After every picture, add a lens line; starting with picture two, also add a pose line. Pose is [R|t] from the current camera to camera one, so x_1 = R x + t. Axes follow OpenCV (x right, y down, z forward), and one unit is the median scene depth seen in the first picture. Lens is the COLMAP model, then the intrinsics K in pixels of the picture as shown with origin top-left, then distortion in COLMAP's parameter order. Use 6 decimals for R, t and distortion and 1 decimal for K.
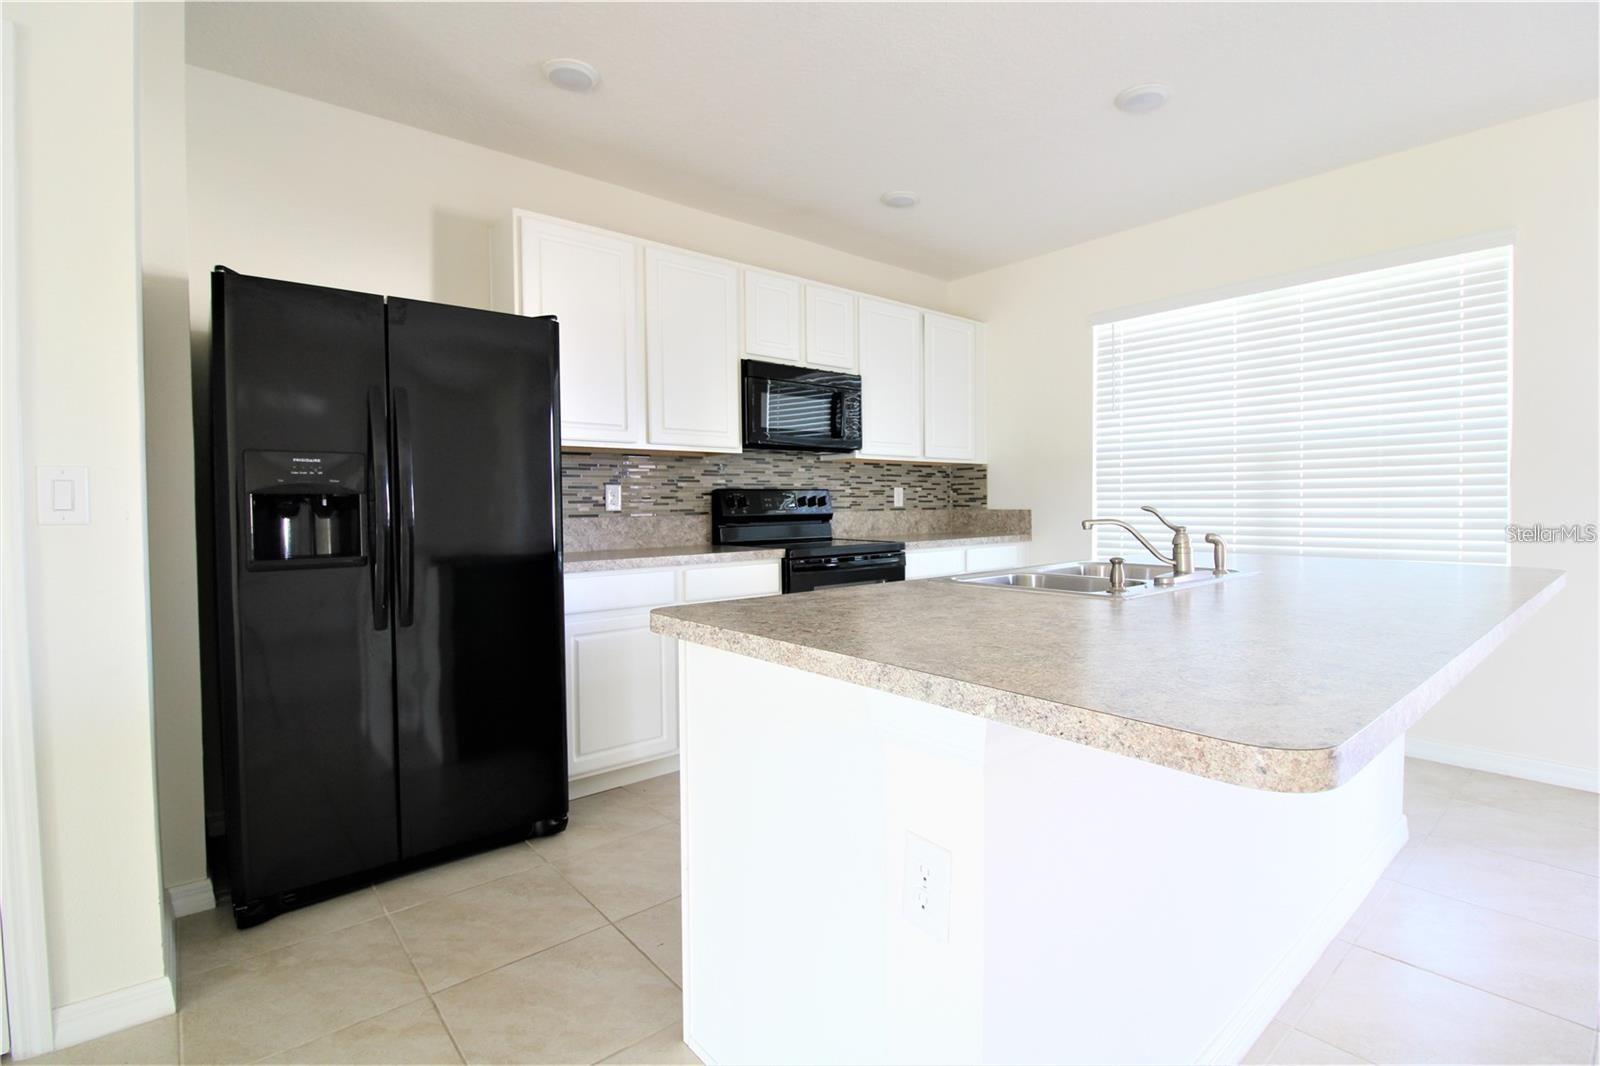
lens RADIAL K [[744.3, 0, 809.0], [0, 744.3, 520.1], [0, 0, 1]] dist [-0.001797, -0.000597]
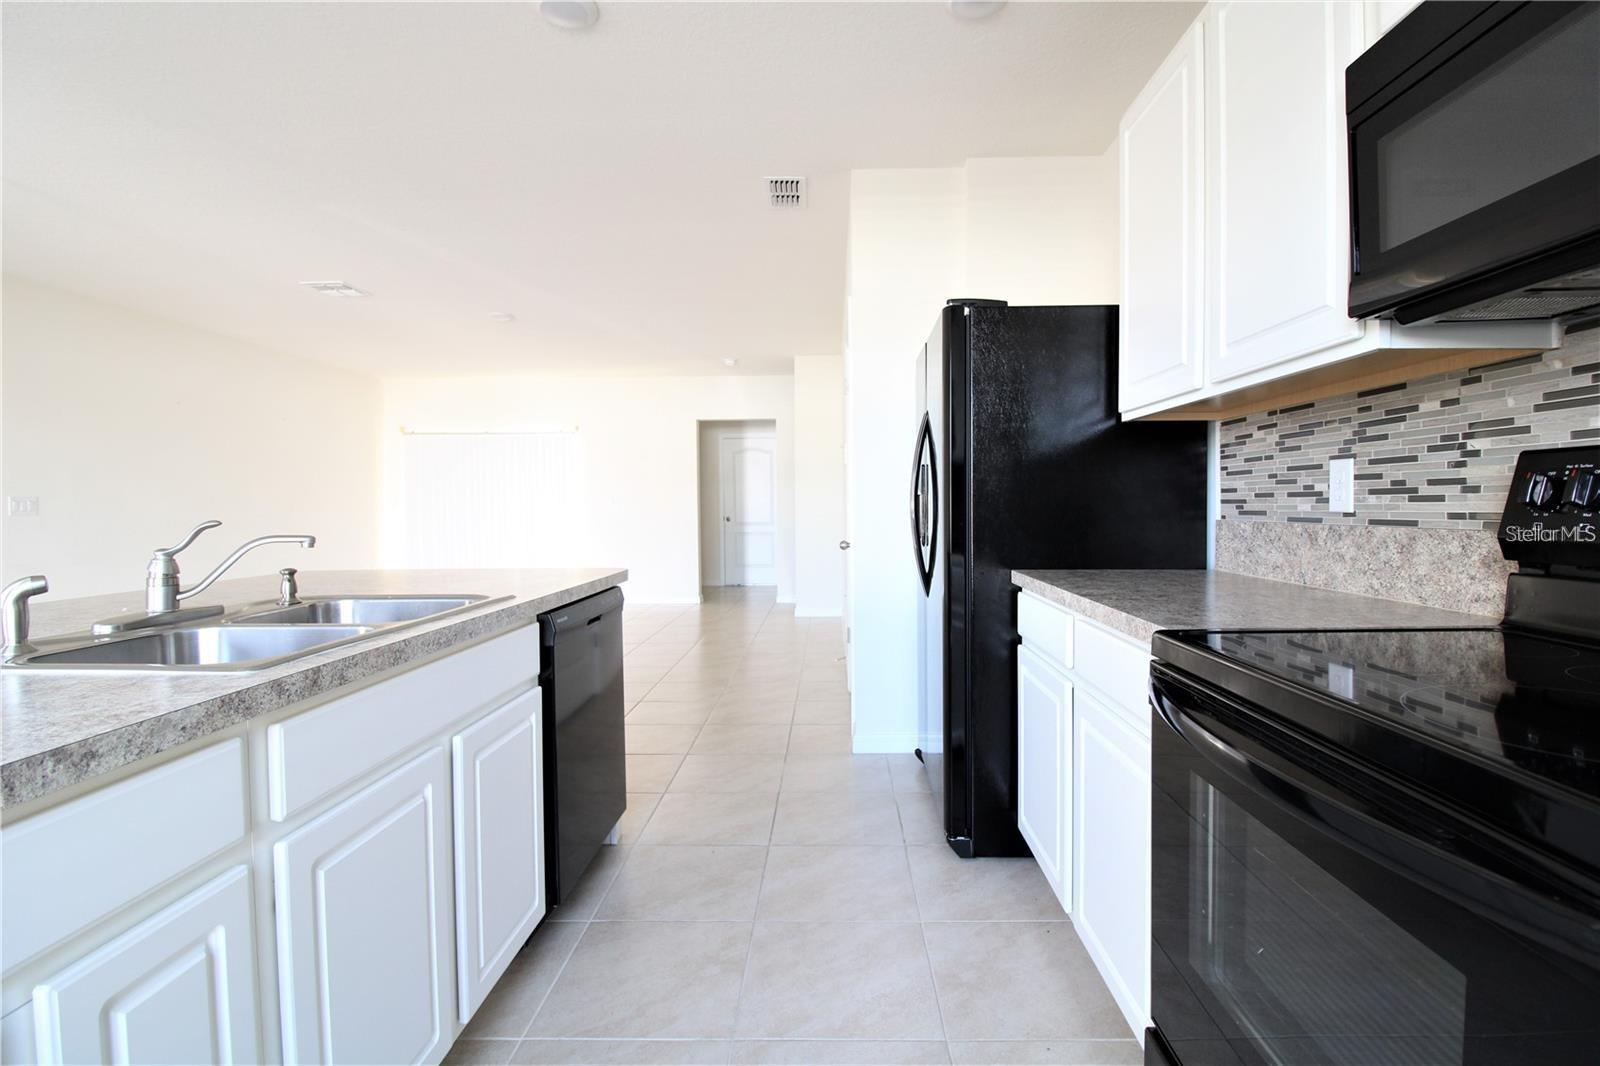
lens RADIAL K [[744.3, 0, 809.0], [0, 744.3, 520.1], [0, 0, 1]] dist [-0.001797, -0.000597]
pose [[-0.667346, 0.031076, -0.744099, 0.288680], [-0.003443, 0.998990, 0.044809, -0.023810], [0.744739, 0.032466, -0.666565, 0.905924]]
